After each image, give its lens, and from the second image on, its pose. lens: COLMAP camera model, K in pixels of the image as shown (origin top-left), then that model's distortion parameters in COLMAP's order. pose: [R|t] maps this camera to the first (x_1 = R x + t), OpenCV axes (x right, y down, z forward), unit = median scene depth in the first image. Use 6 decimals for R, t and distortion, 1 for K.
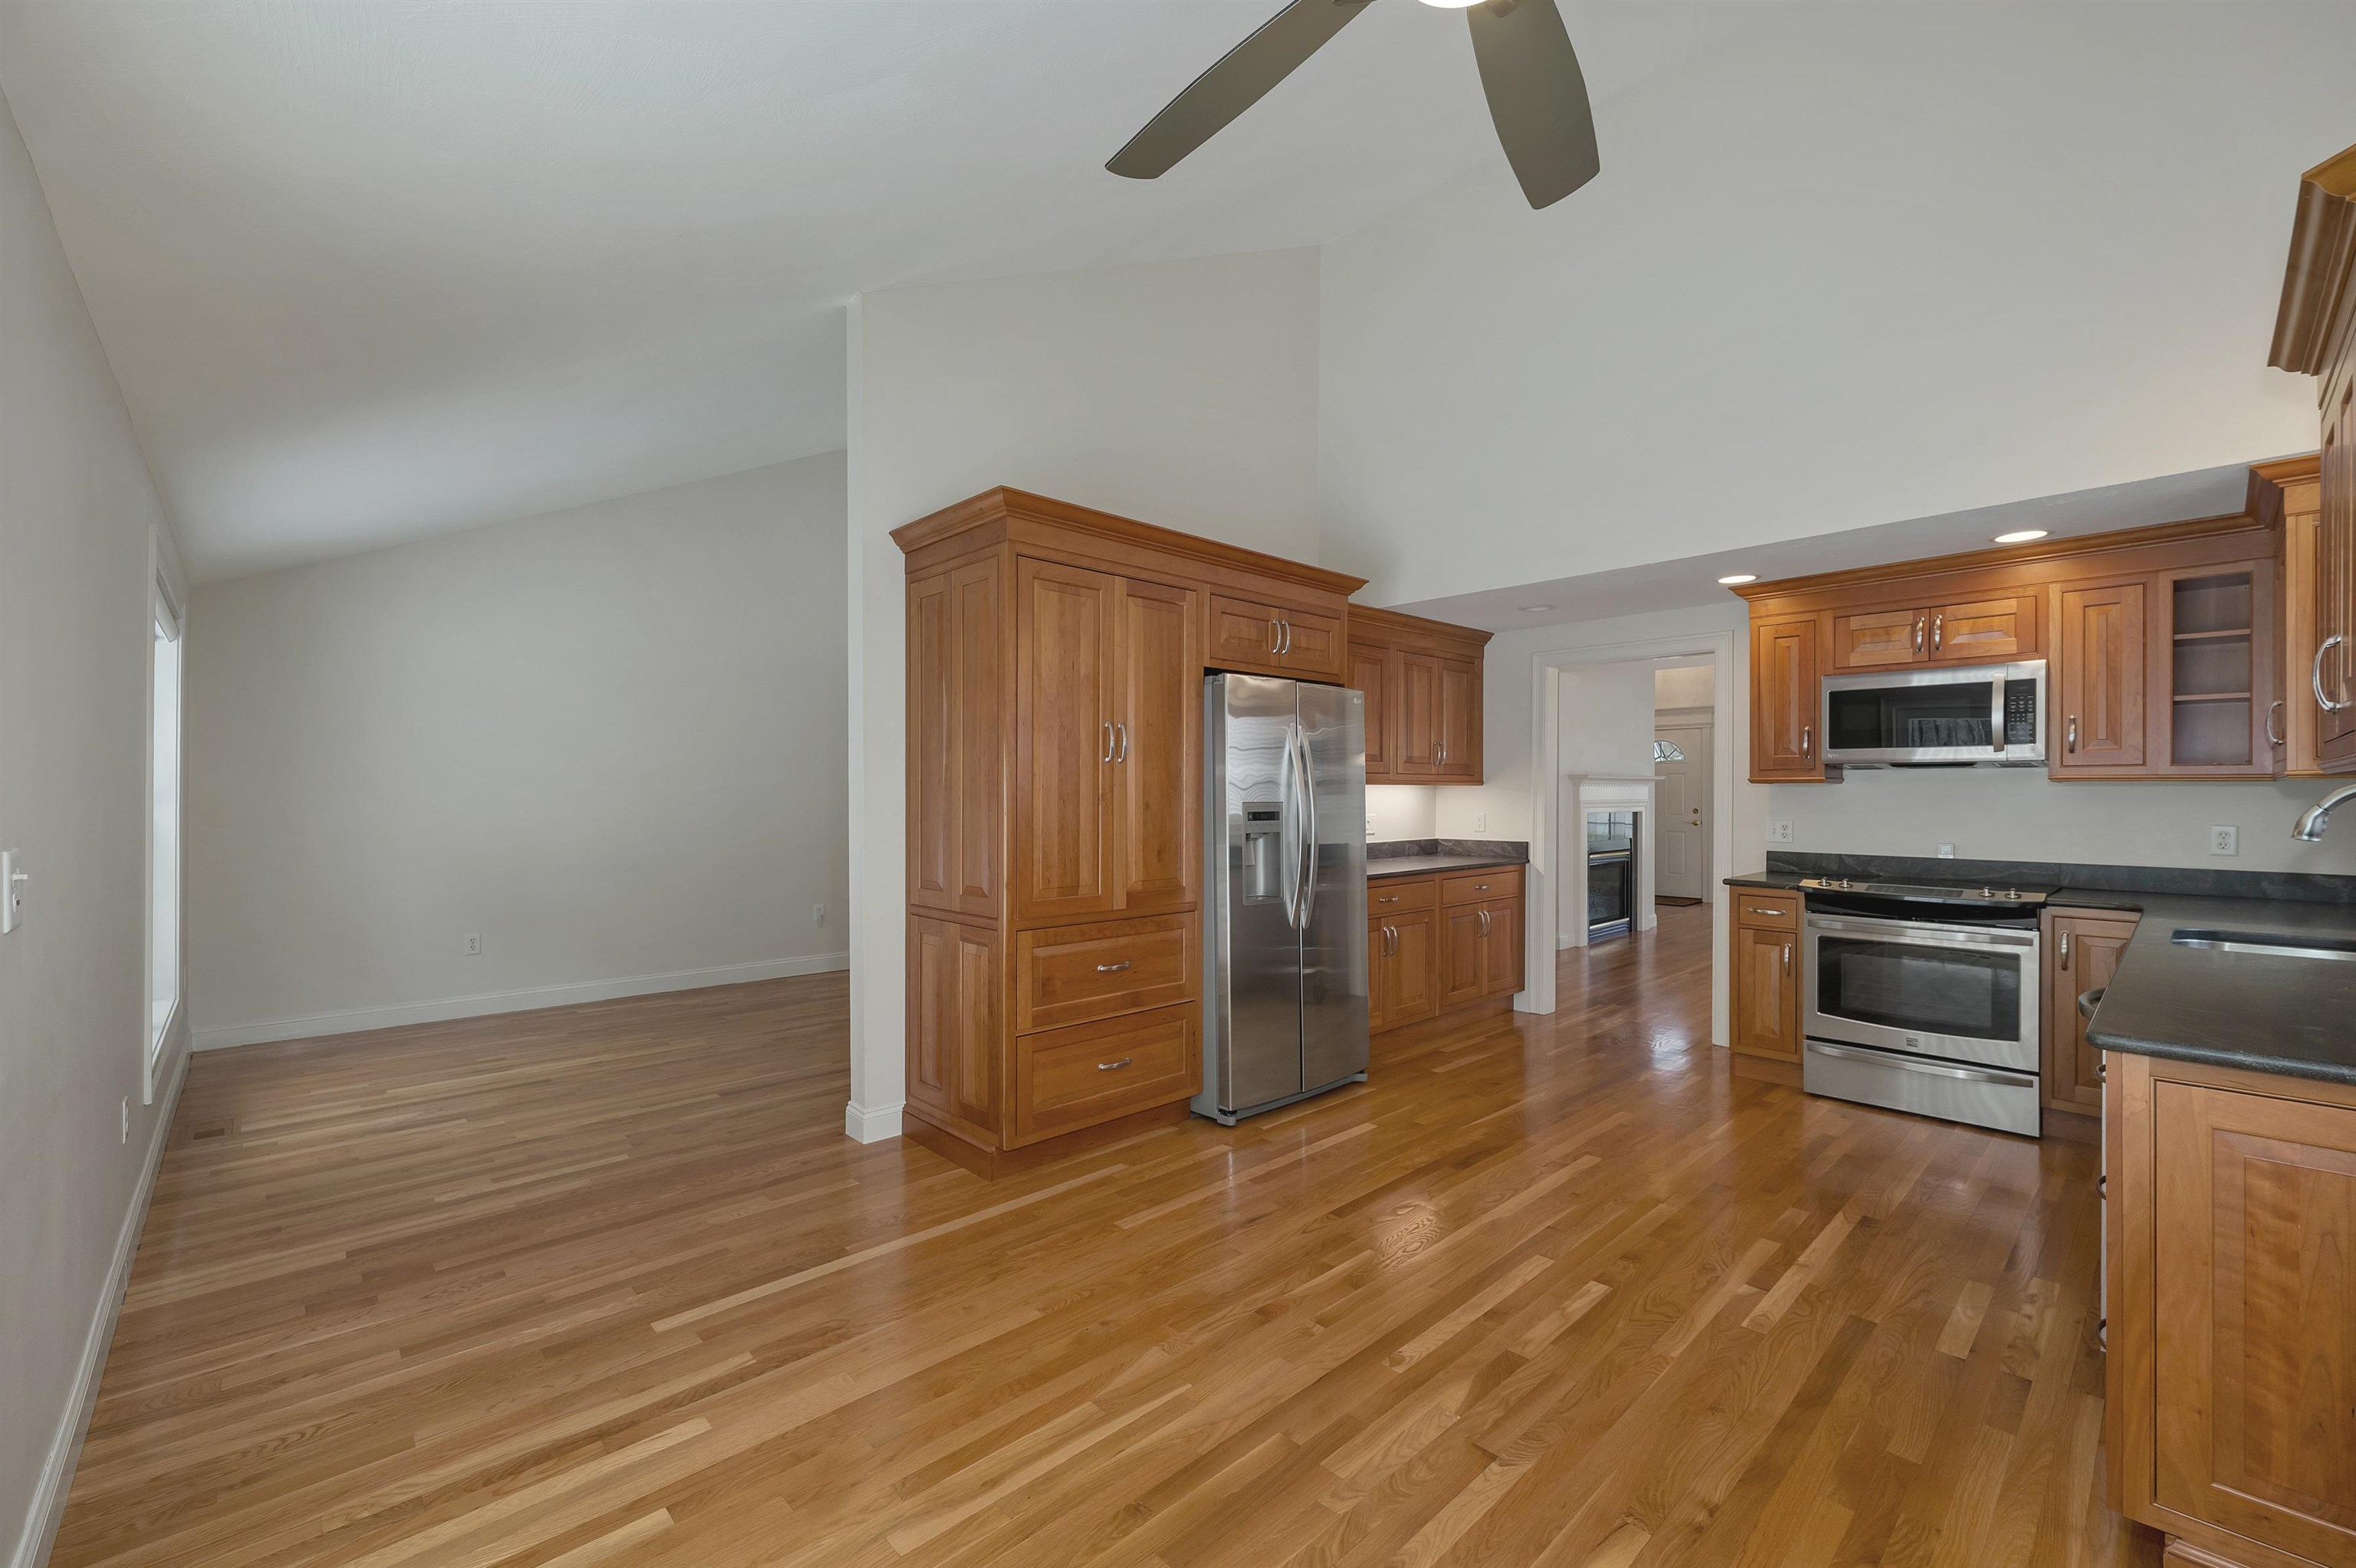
lens RADIAL K [[959.4, 0, 1179.3], [0, 959.4, 789.2], [0, 0, 1]] dist [-0.000164, -0.000078]
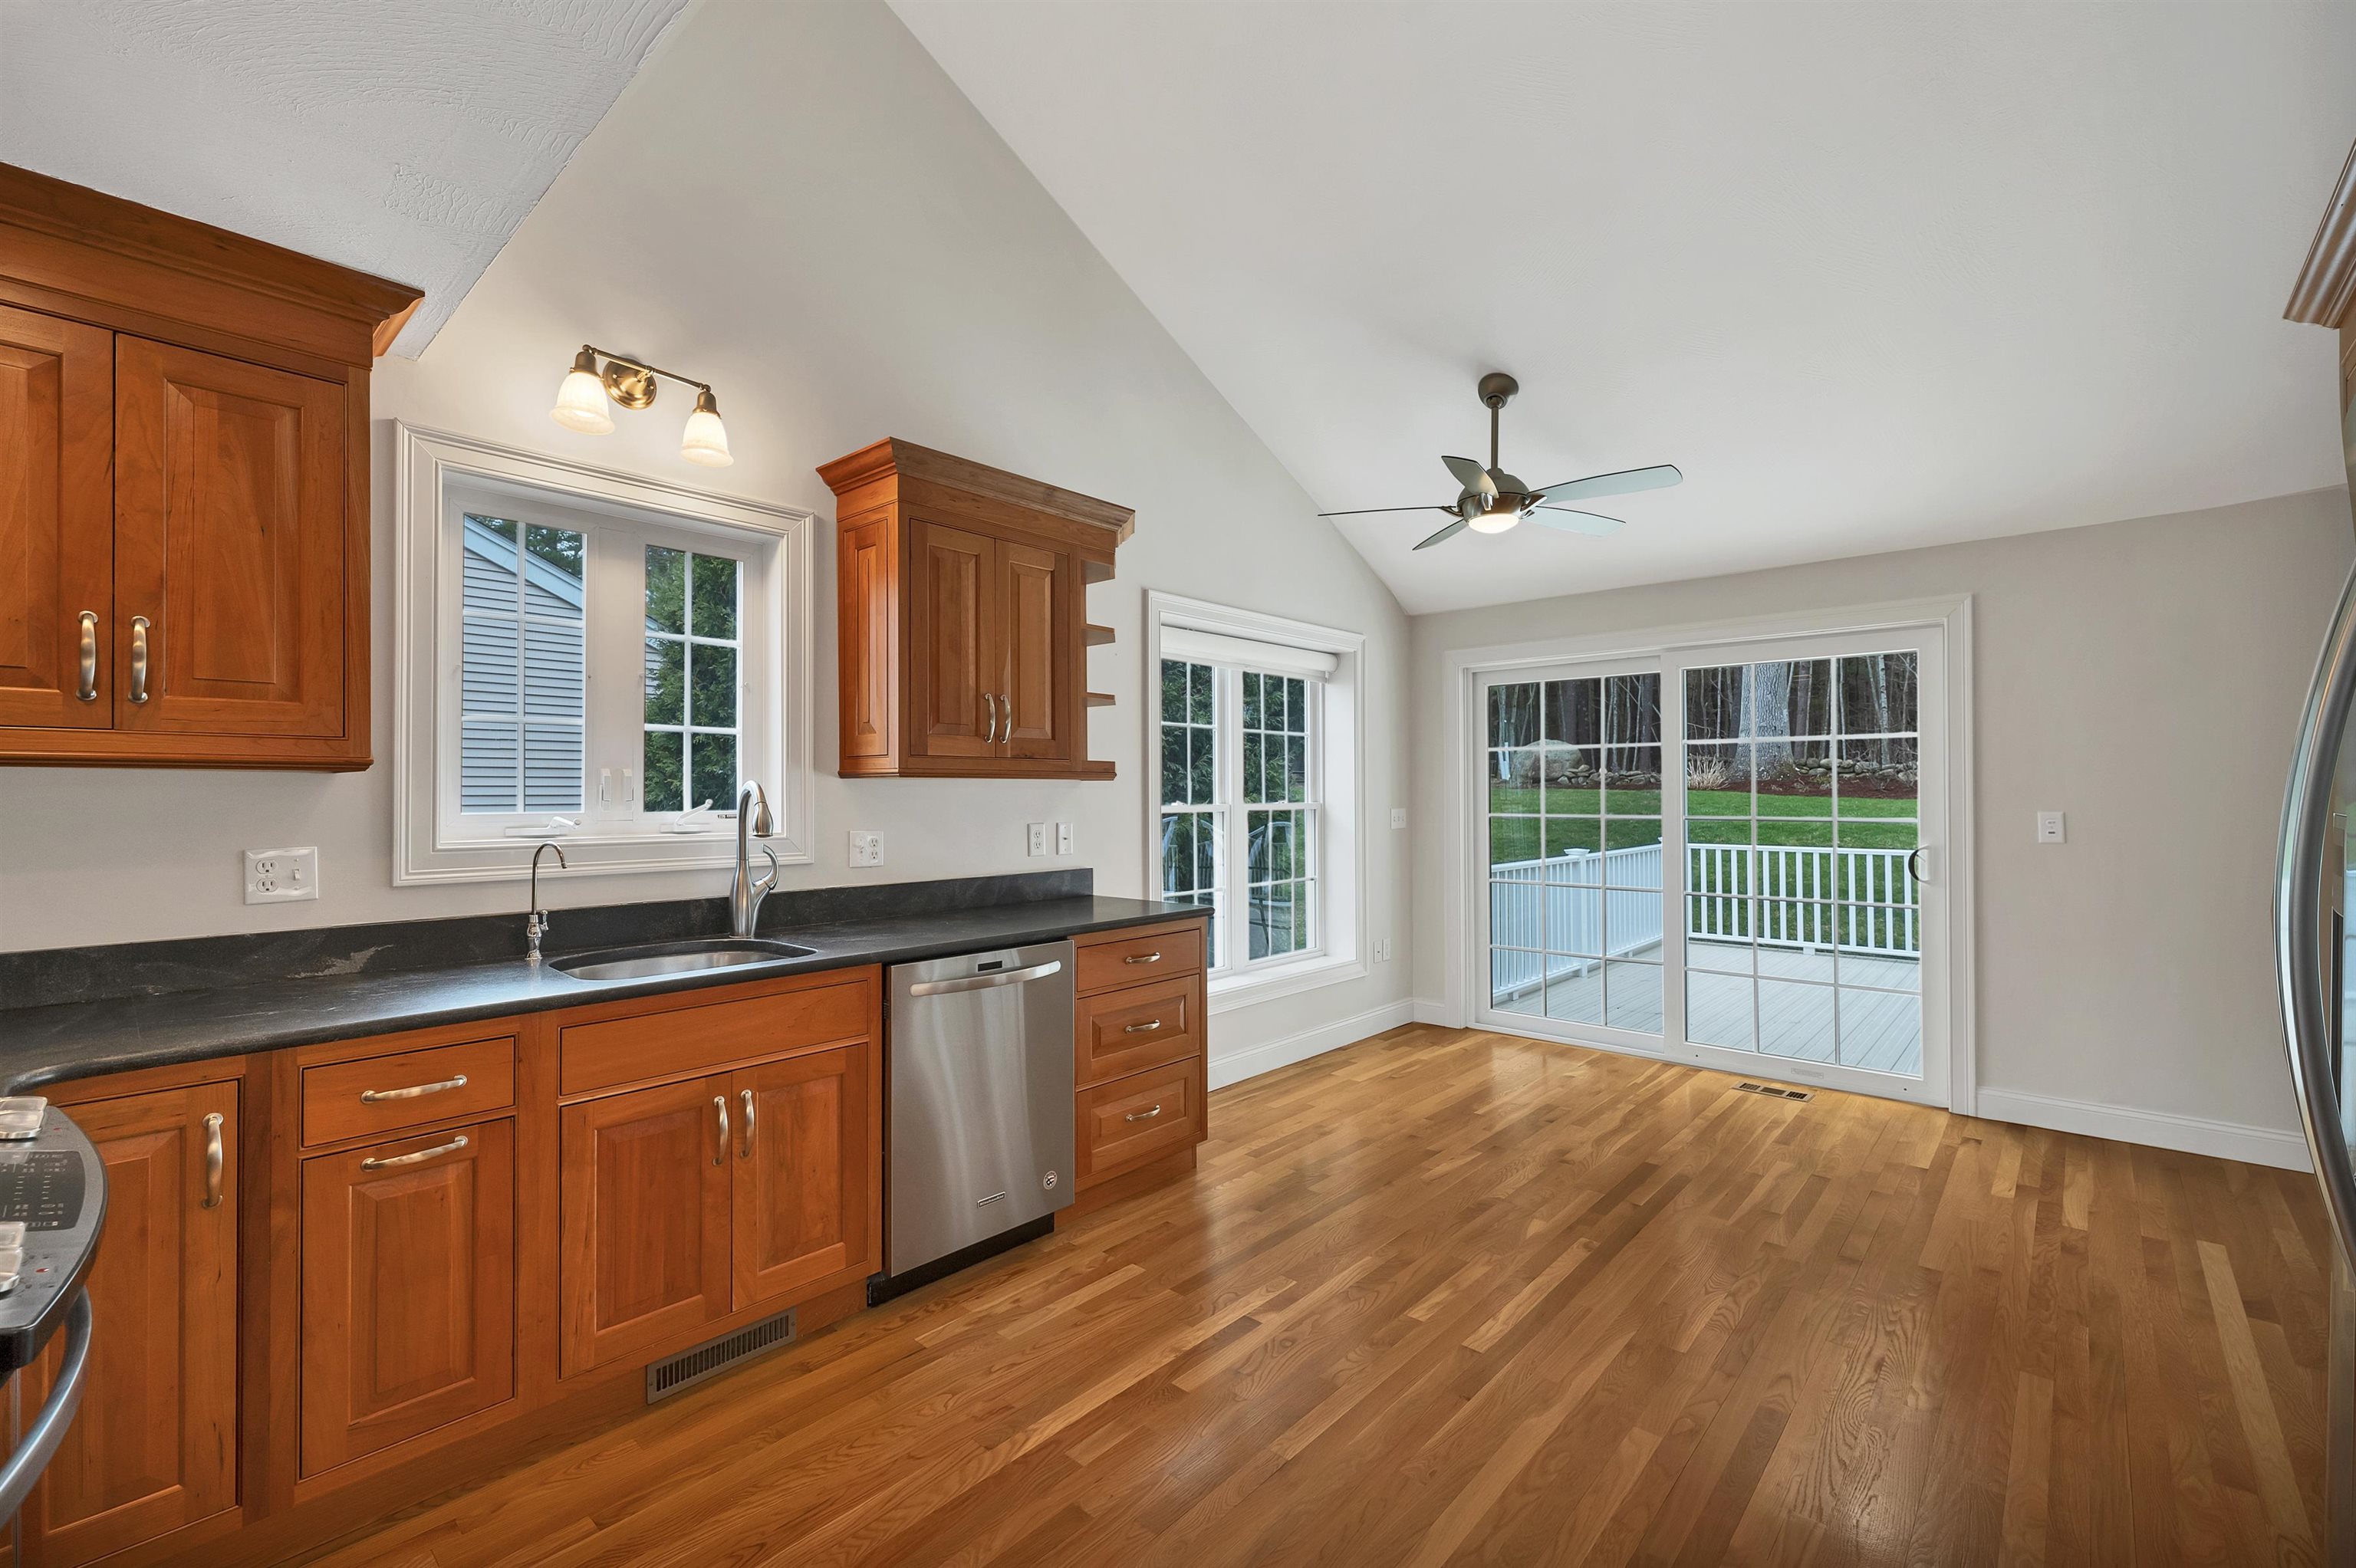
lens RADIAL K [[991.5, 0, 1178.0], [0, 991.5, 784.0], [0, 0, 1]] dist [0.001707, 0.000069]
pose [[-0.997064, 0.000404, -0.076568, 0.482711], [0.001468, 0.999903, -0.013837, 0.007758], [0.076555, -0.013909, -0.996968, 1.269428]]
